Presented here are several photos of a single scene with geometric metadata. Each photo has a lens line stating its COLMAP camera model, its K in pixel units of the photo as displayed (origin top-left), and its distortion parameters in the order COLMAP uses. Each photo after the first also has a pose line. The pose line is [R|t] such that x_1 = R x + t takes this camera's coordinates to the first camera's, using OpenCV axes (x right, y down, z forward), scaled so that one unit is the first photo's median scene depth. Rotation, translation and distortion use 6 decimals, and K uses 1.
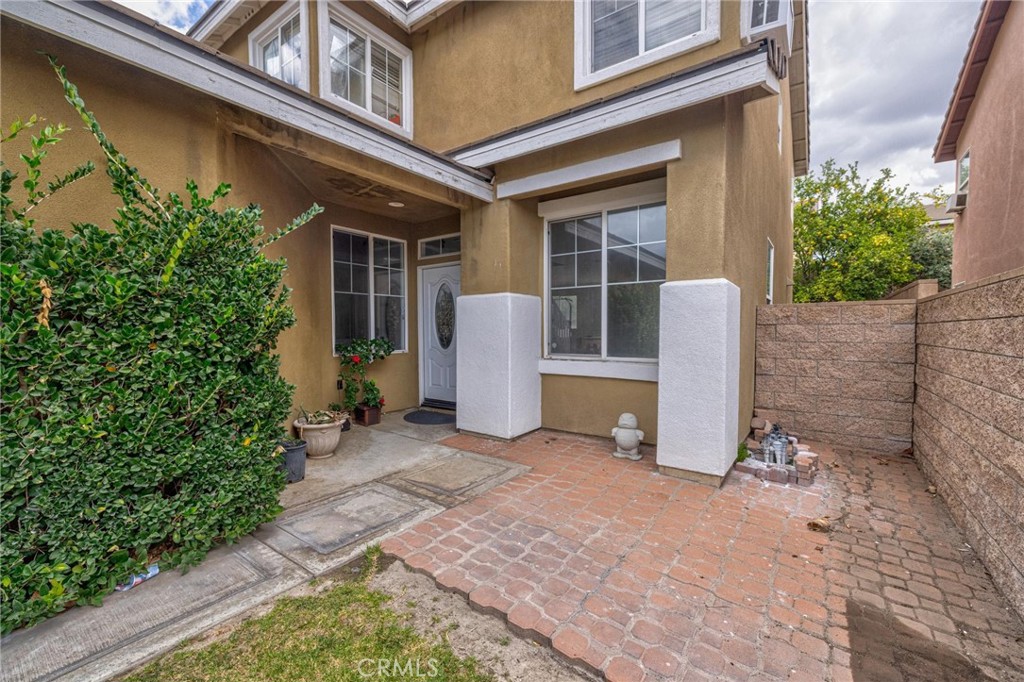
lens RADIAL K [[429.4, 0, 512.4], [0, 429.4, 338.9], [0, 0, 1]] dist [-0.000665, 0.000125]
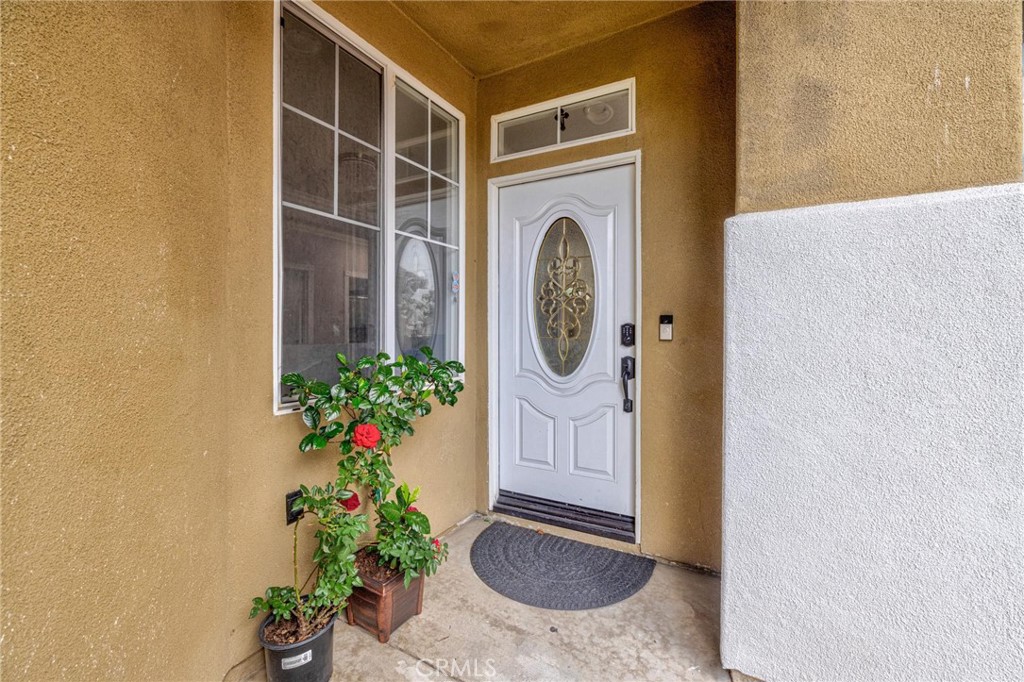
lens RADIAL K [[434.1, 0, 517.6], [0, 434.1, 327.9], [0, 0, 1]] dist [-0.002366, 0.000054]
pose [[0.992956, 0.008608, 0.118169, -0.263232], [-0.005204, 0.999564, -0.029081, -0.010884], [-0.118368, 0.028261, 0.992568, 0.626153]]
